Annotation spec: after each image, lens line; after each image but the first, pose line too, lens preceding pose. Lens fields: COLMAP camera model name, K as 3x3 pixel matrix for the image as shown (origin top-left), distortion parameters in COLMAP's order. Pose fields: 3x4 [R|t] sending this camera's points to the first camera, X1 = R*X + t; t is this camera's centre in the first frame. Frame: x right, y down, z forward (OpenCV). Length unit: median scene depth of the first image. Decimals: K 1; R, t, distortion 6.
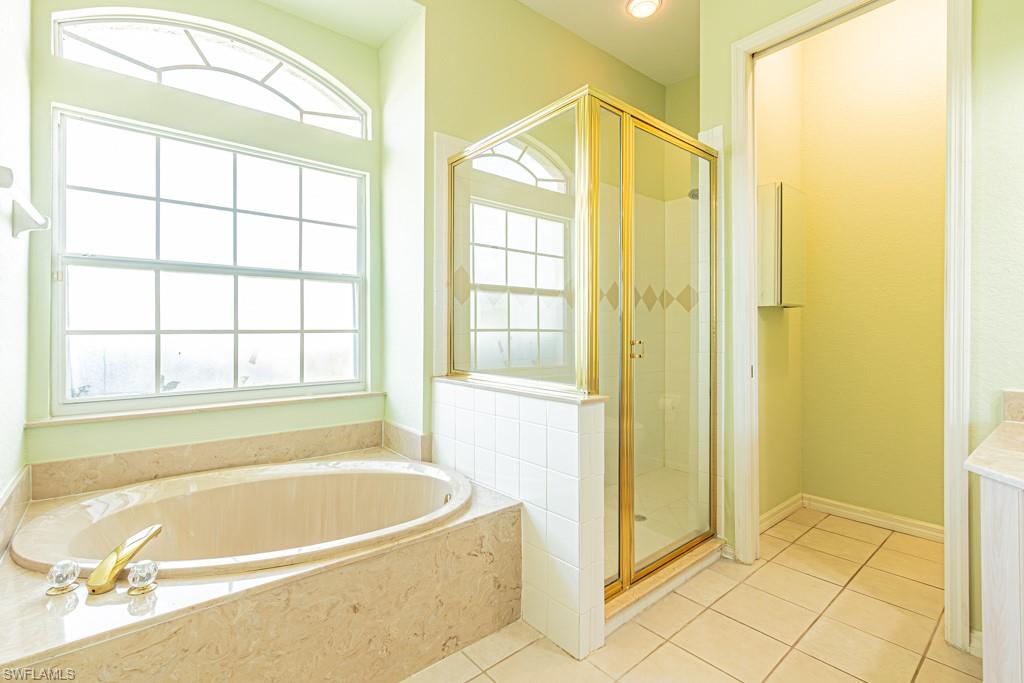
lens RADIAL K [[467.7, 0, 510.6], [0, 467.7, 330.0], [0, 0, 1]] dist [0.001648, 0.000285]
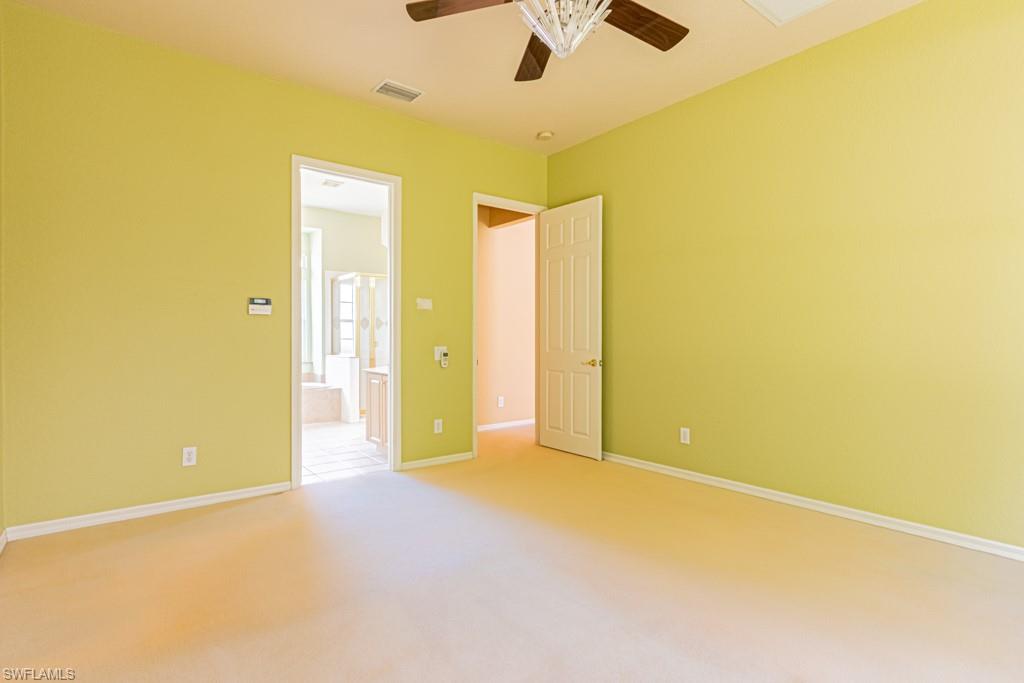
lens RADIAL K [[519.1, 0, 512.0], [0, 519.1, 341.5], [0, 0, 1]] dist [0.000053, -0.000002]
pose [[0.999608, -0.001401, -0.027975, 1.211744], [0.001539, 0.999987, 0.004907, 0.004890], [0.027968, -0.004948, 0.999597, -2.453913]]
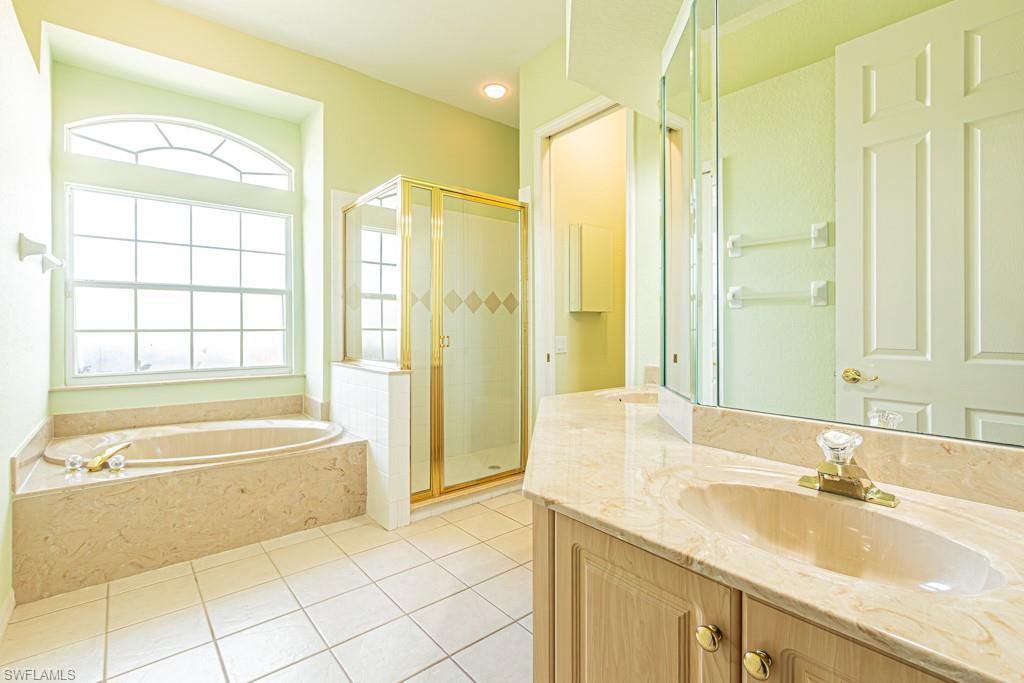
lens RADIAL K [[466.7, 0, 513.6], [0, 466.7, 330.9], [0, 0, 1]] dist [-0.000193, 0.000311]
pose [[0.999989, -0.001990, -0.004255, 0.442284], [0.002007, 0.999990, 0.003879, 0.001636], [0.004247, -0.003887, 0.999983, -0.466159]]
